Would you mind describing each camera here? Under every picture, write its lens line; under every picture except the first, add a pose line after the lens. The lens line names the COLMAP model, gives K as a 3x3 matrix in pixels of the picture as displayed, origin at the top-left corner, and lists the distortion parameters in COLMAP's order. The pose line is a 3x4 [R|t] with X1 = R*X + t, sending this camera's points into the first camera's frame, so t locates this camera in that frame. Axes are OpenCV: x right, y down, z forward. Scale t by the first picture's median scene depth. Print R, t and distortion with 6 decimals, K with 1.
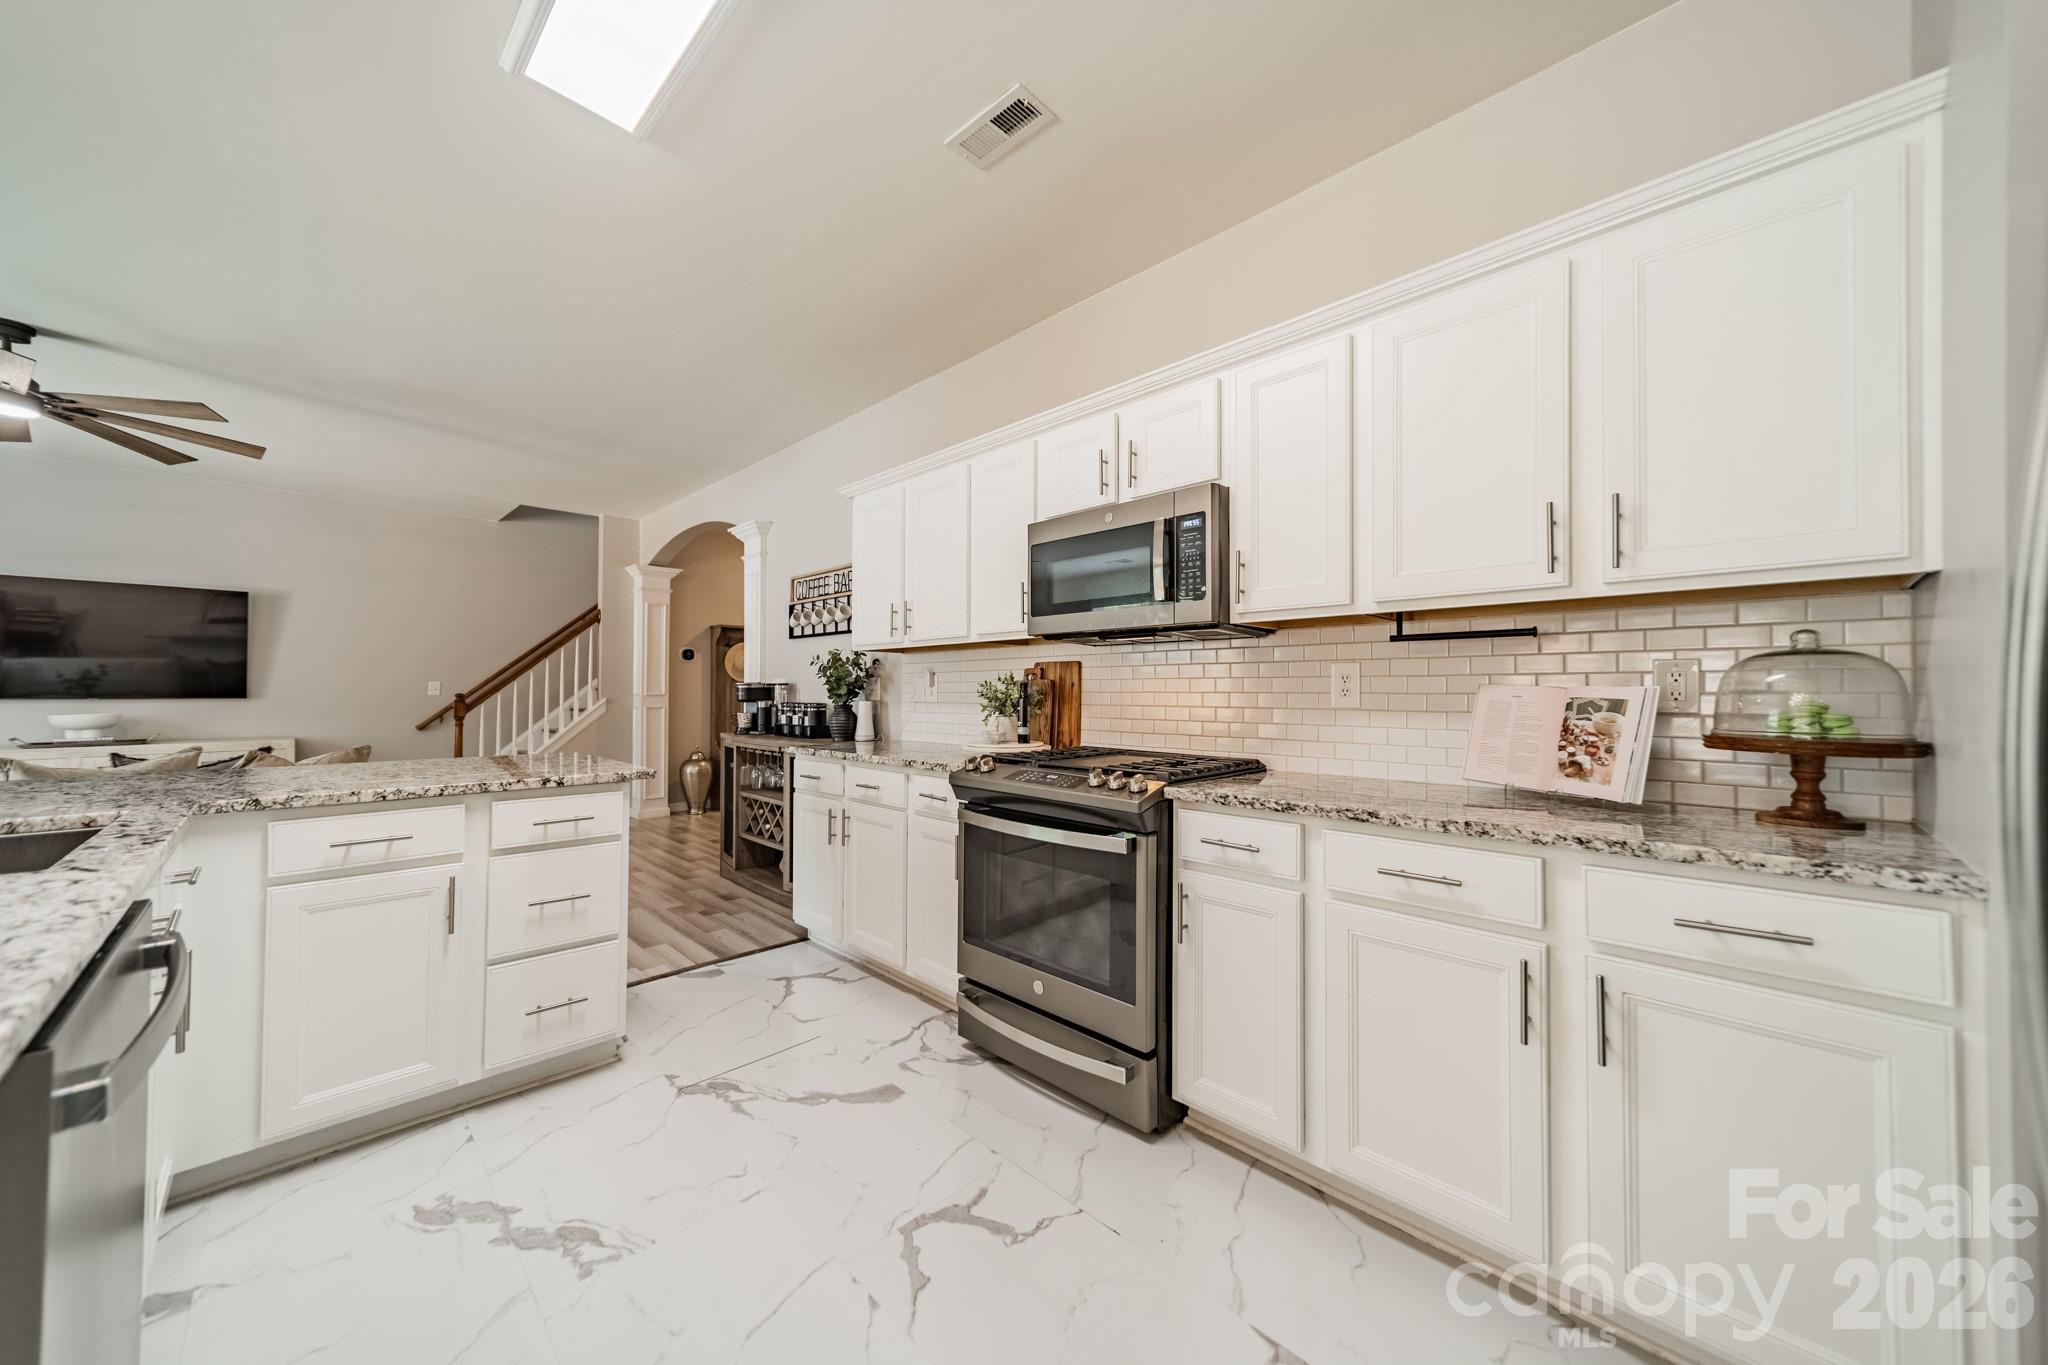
lens RADIAL K [[722.9, 0, 1025.9], [0, 722.9, 683.7], [0, 0, 1]] dist [0.007062, -0.000412]
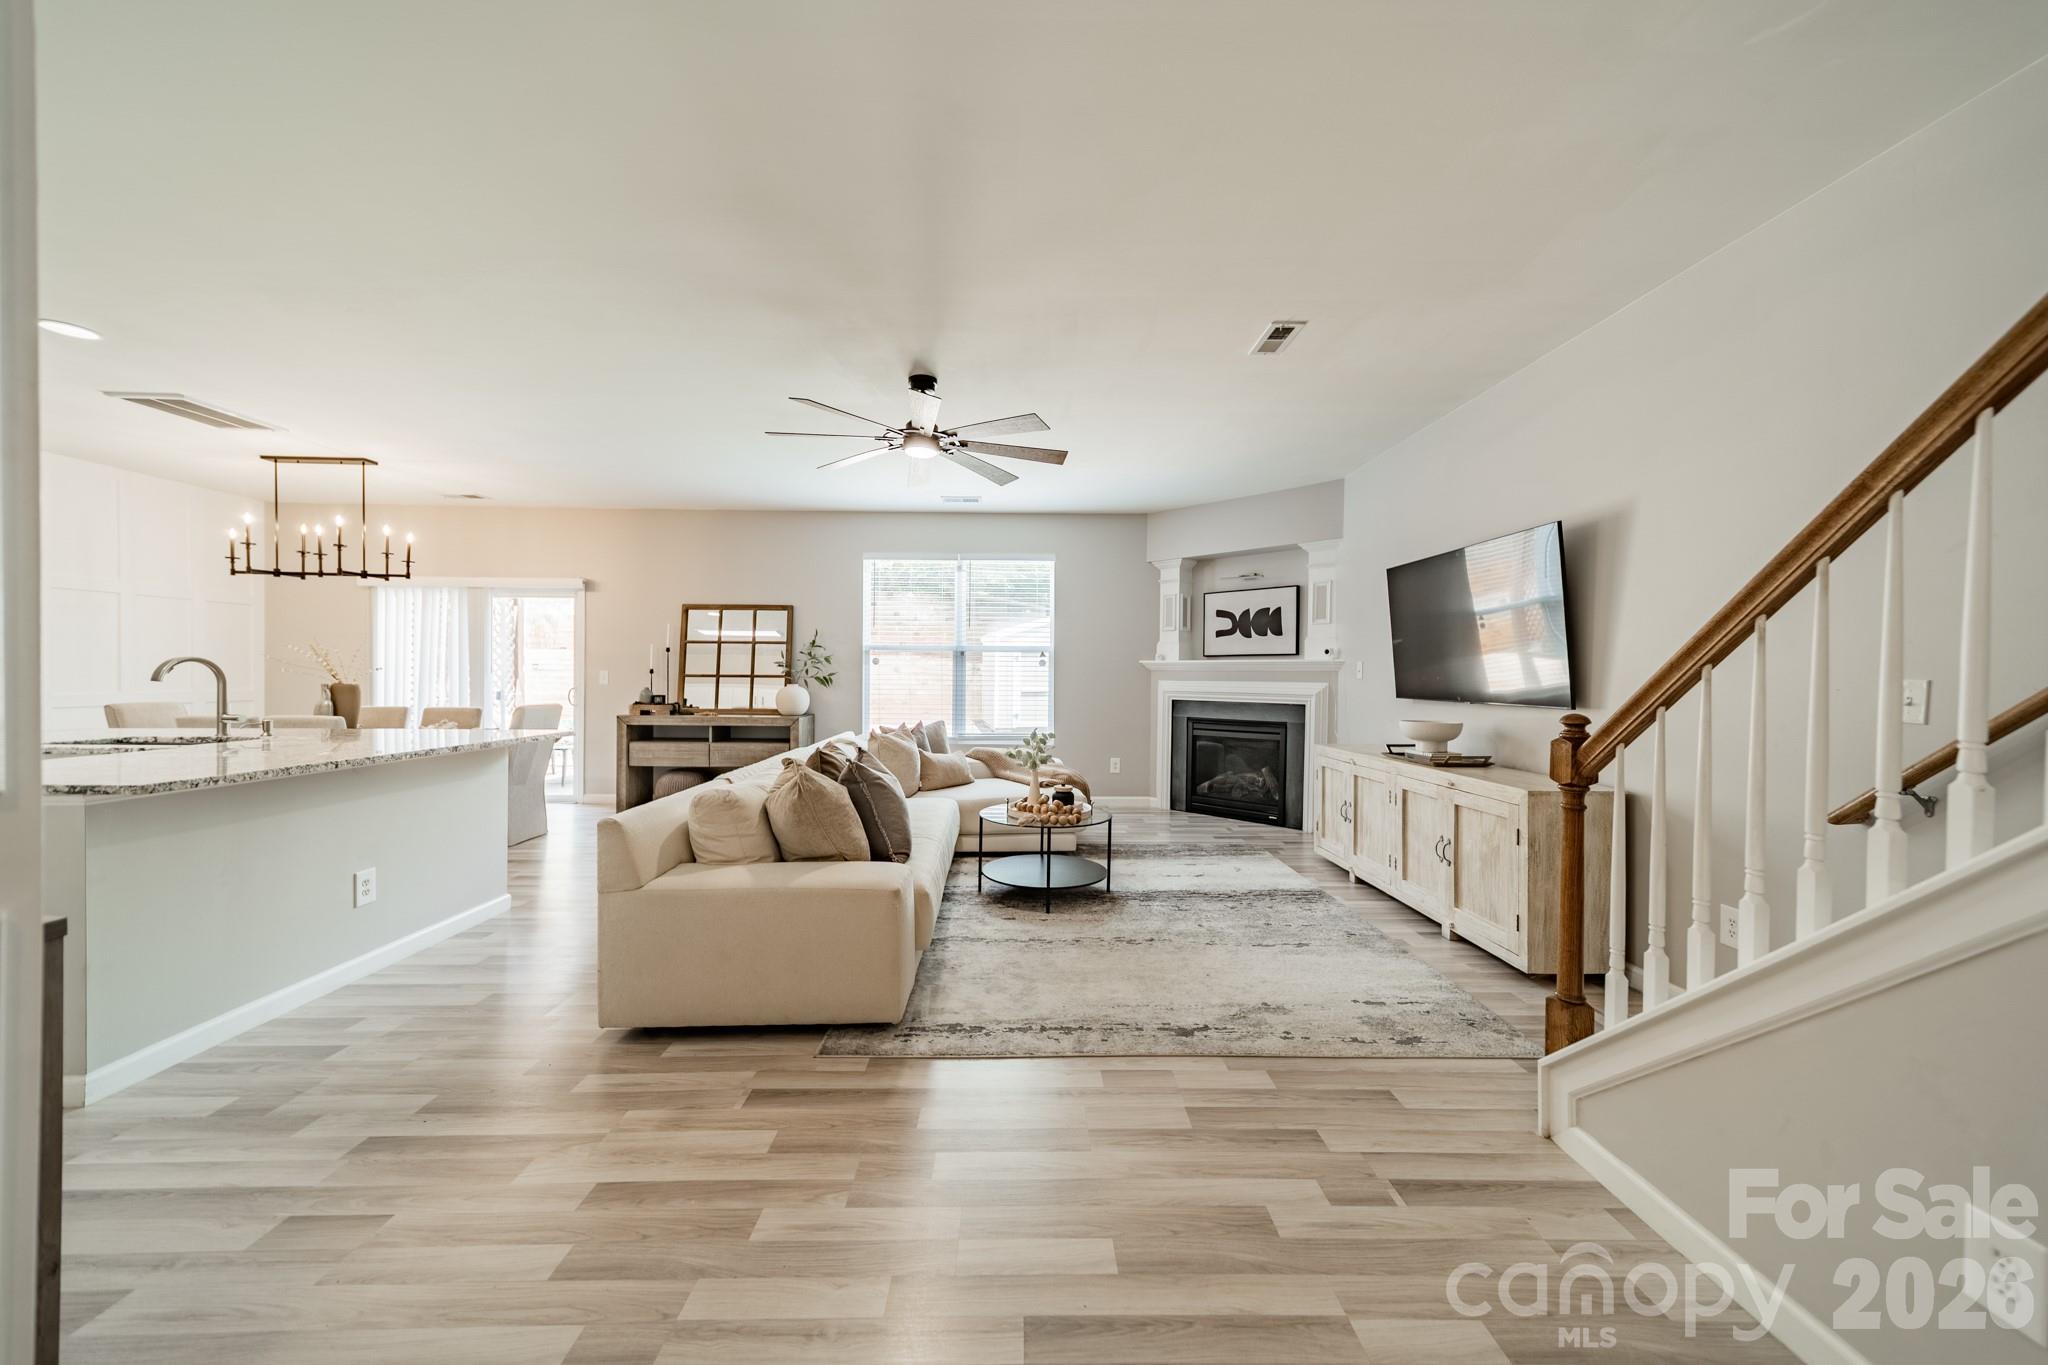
lens RADIAL K [[723.1, 0, 1030.9], [0, 723.1, 681.3], [0, 0, 1]] dist [0.009066, -0.000028]
pose [[-0.698342, 0.001694, -0.715762, -0.878511], [-0.000969, 0.999994, 0.003312, -0.008045], [0.715763, 0.003007, -0.698336, 2.557171]]
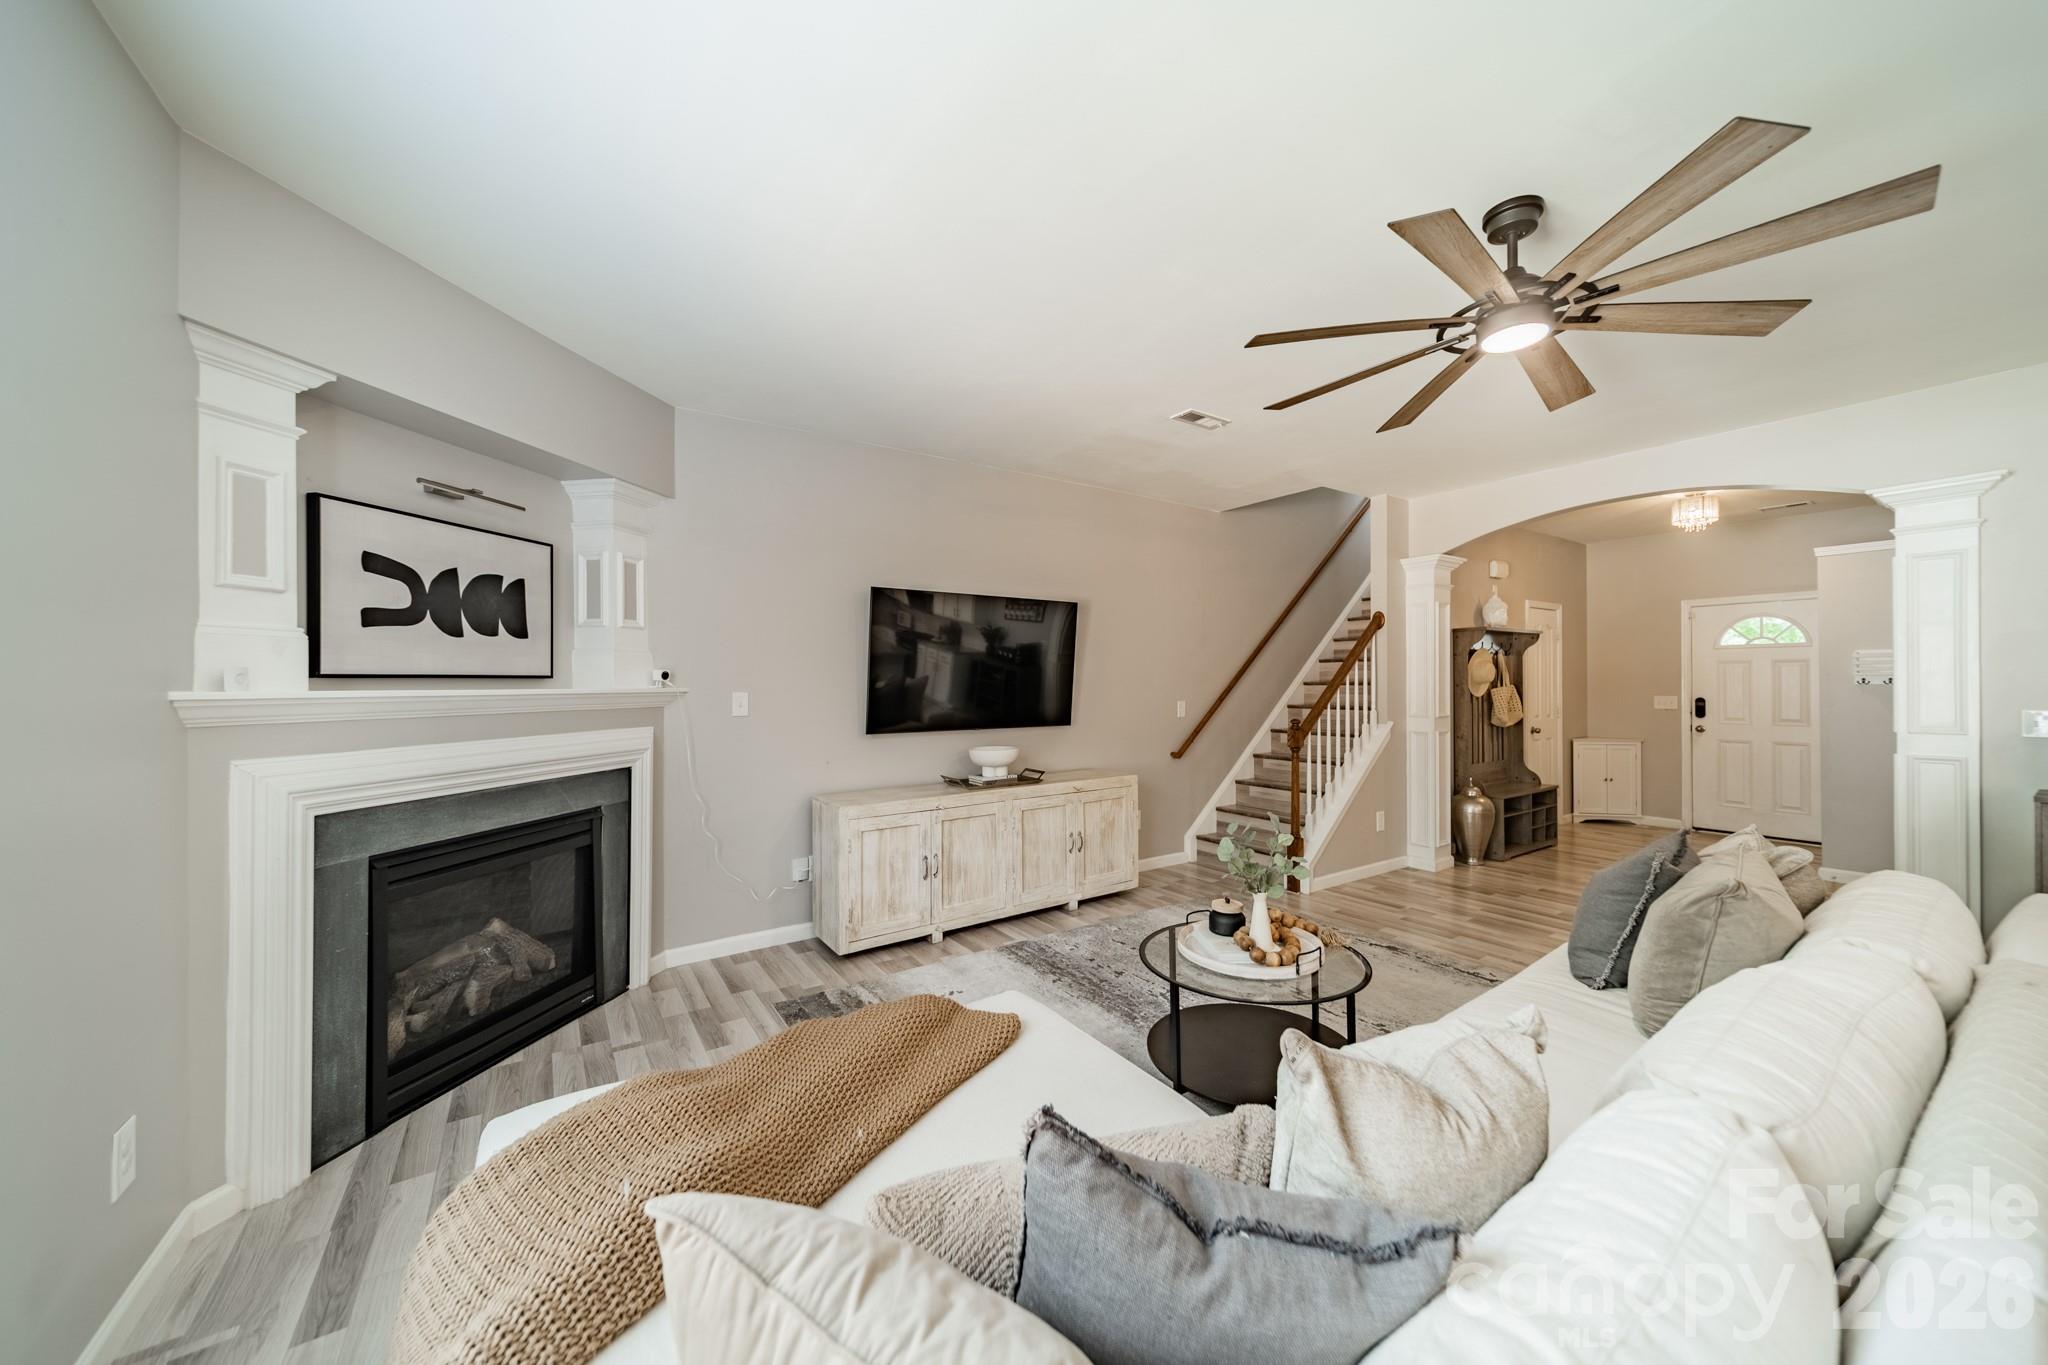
lens RADIAL K [[722.9, 0, 1025.9], [0, 722.9, 683.7], [0, 0, 1]] dist [0.007062, -0.000412]
pose [[0.981092, -0.005964, -0.193452, -2.232007], [0.007841, 0.999929, 0.008943, -0.087886], [0.193385, -0.010291, 0.981069, 0.337164]]
